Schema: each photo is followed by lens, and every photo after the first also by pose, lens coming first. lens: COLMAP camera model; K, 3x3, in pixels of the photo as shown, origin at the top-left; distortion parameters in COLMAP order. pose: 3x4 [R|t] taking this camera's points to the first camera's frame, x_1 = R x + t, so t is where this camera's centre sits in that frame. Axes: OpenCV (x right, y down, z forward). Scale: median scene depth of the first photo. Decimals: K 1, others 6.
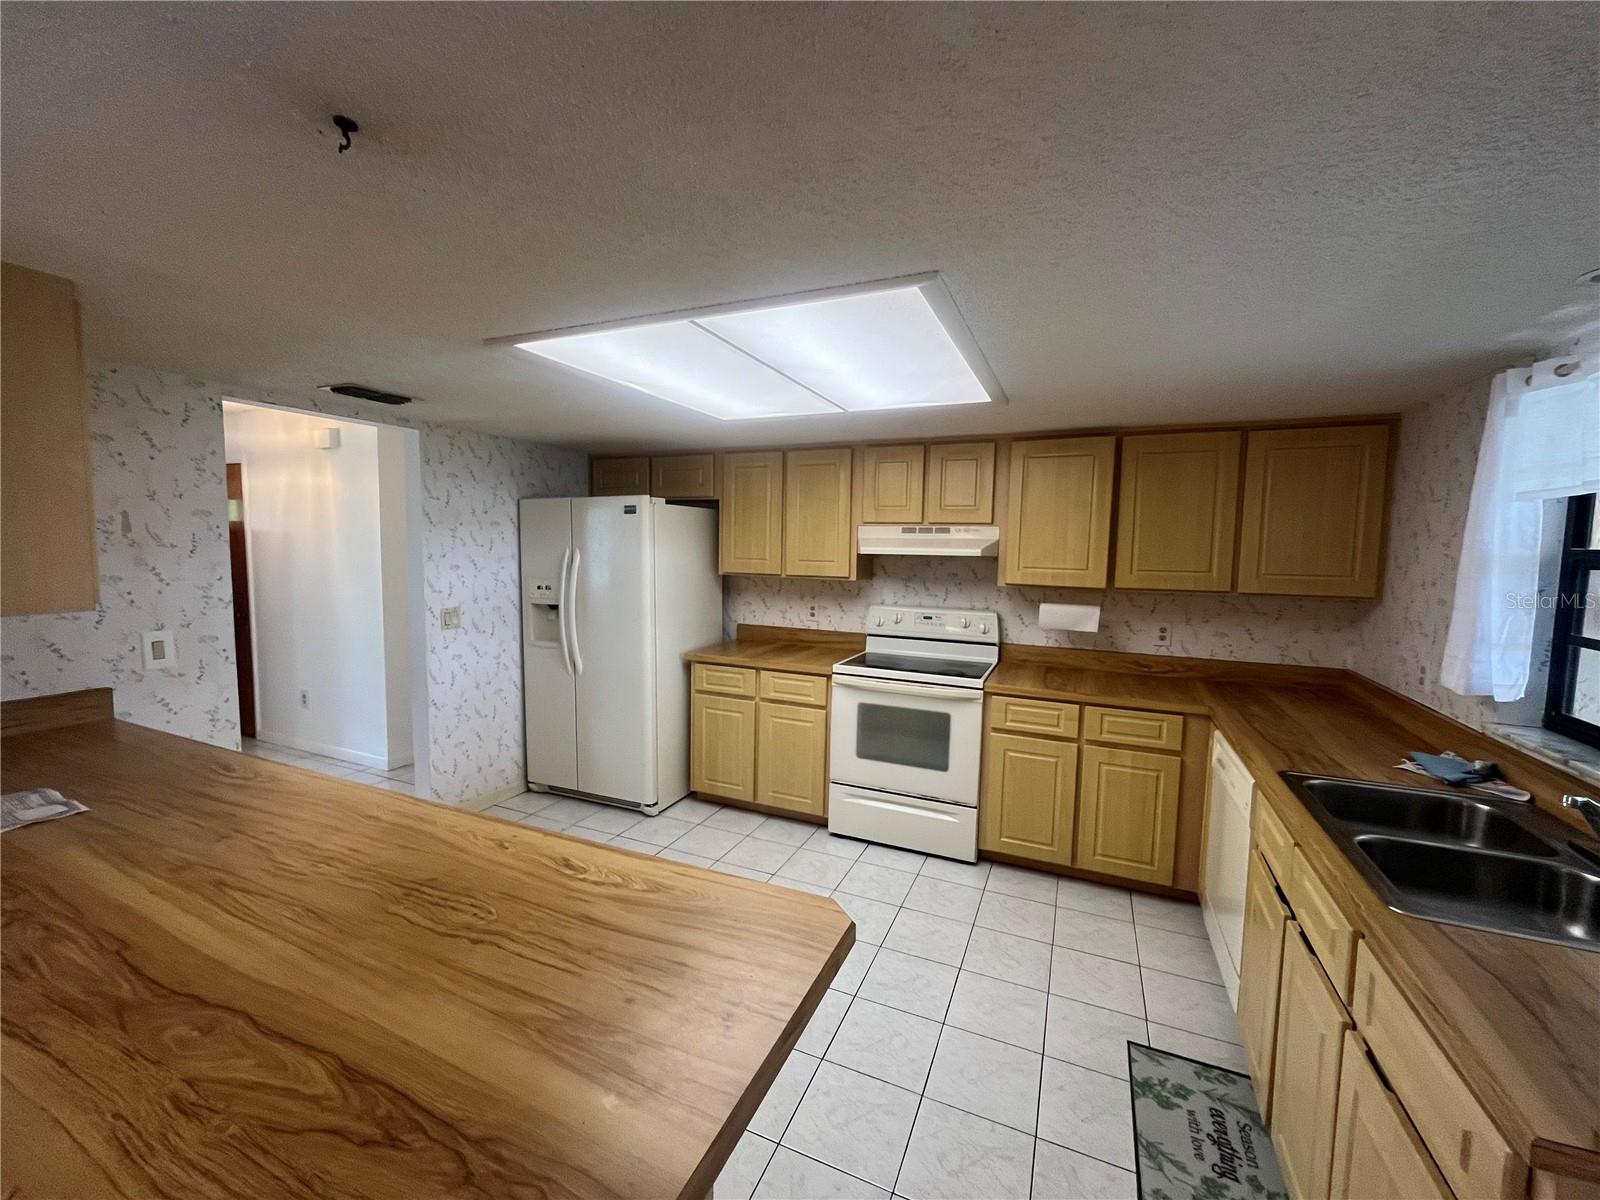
lens RADIAL K [[649.1, 0, 798.3], [0, 649.1, 599.3], [0, 0, 1]] dist [-0.003413, 0.000162]
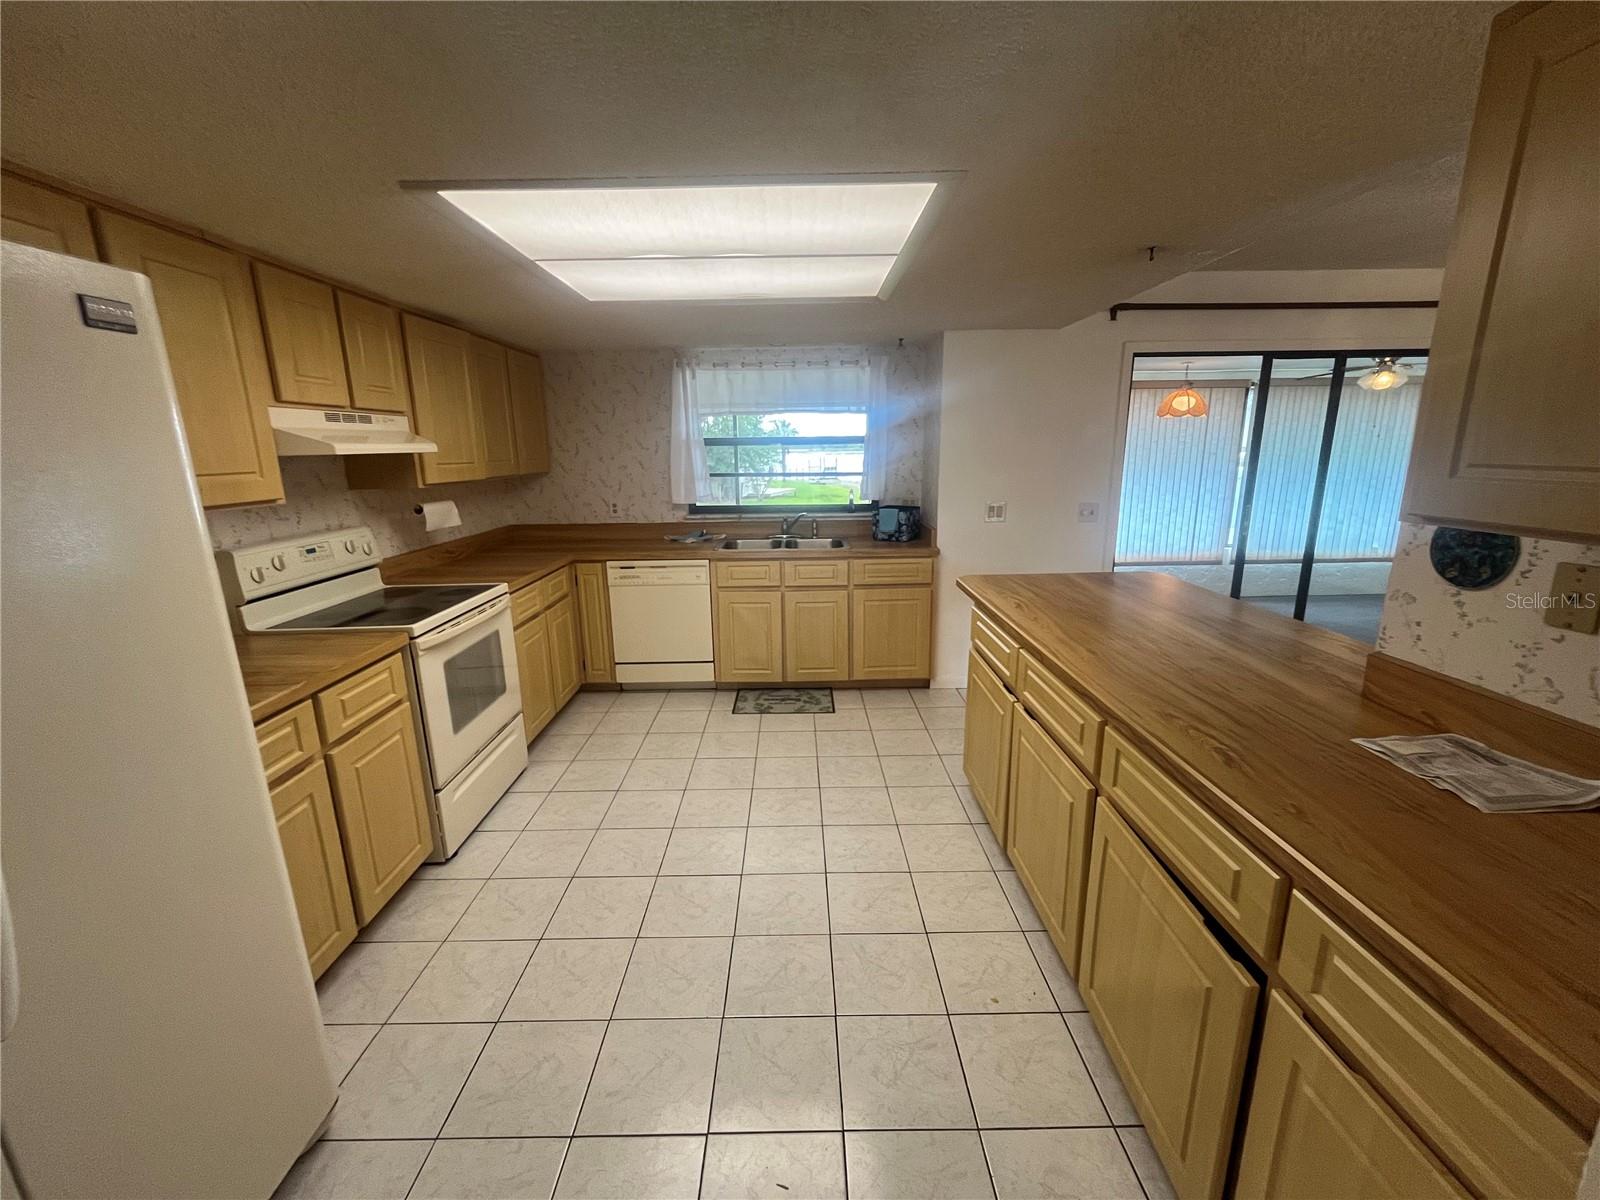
lens RADIAL K [[649.1, 0, 798.3], [0, 649.1, 599.3], [0, 0, 1]] dist [-0.003413, 0.000162]
pose [[-0.410395, -0.220946, 0.884737, -0.681577], [0.084012, 0.956917, 0.277941, -0.075097], [-0.908030, 0.188394, -0.374152, 0.883932]]
